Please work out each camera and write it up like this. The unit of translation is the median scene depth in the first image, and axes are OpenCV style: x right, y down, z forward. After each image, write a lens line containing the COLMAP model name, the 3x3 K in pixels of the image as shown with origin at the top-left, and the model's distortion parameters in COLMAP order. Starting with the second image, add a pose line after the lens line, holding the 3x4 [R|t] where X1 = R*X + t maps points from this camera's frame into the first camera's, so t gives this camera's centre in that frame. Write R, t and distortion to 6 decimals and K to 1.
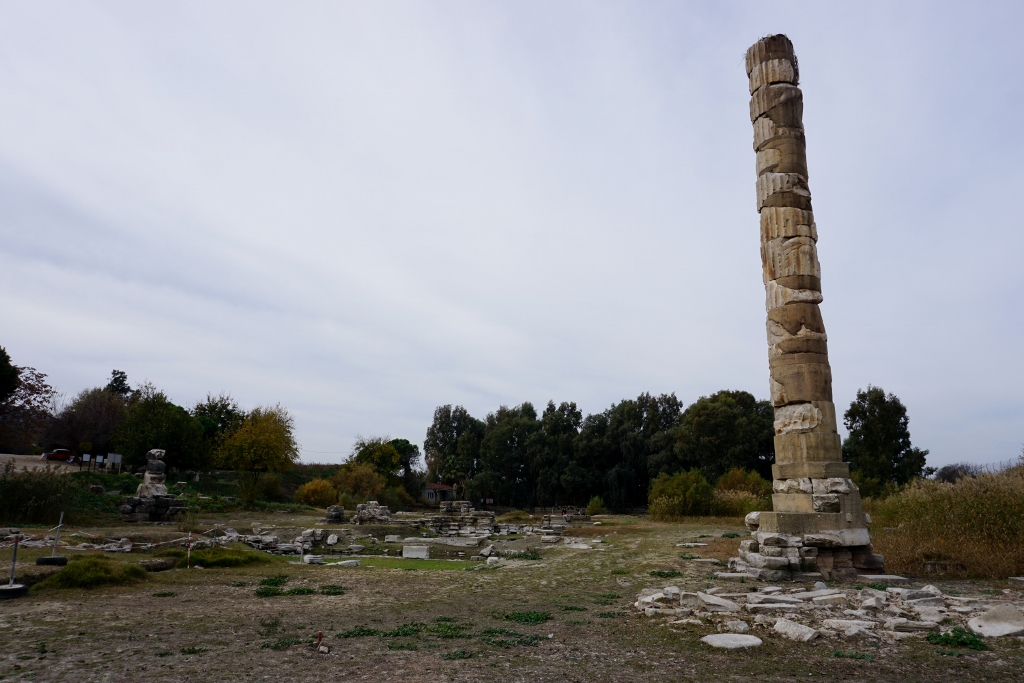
lens RADIAL K [[708.3, 0, 514.1], [0, 708.3, 341.2], [0, 0, 1]] dist [-0.046411, 0.022932]
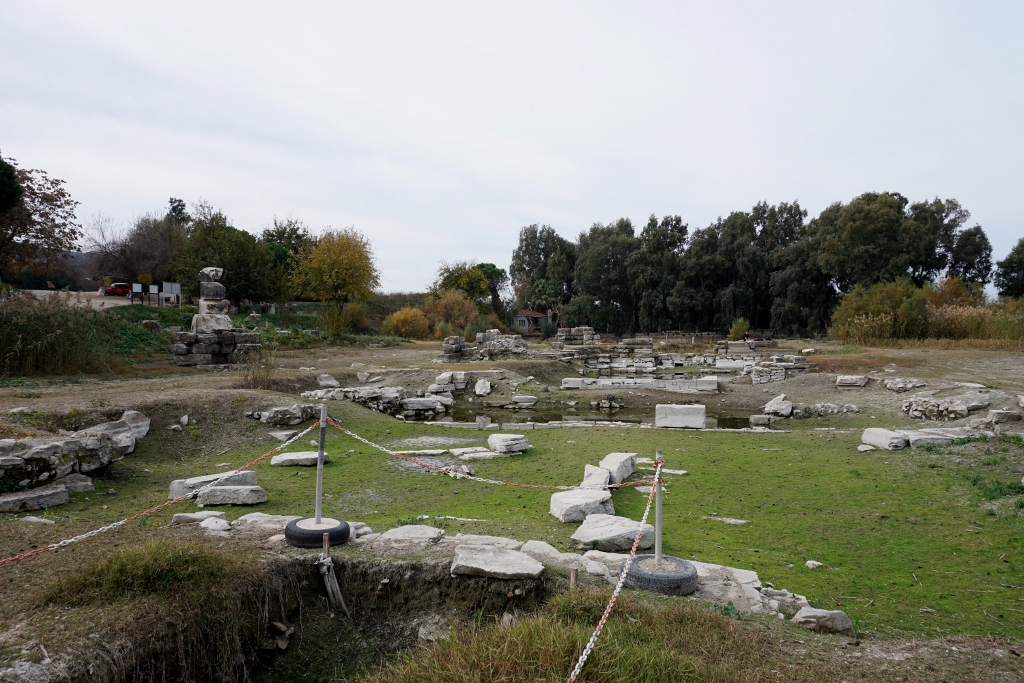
lens RADIAL K [[708.3, 0, 513.6], [0, 708.3, 340.7], [0, 0, 1]] dist [-0.046411, 0.022932]
pose [[0.995422, -0.022503, -0.092892, -0.057435], [0.043842, 0.971114, 0.234555, 0.030939], [0.084931, -0.237553, 0.967654, 0.132481]]
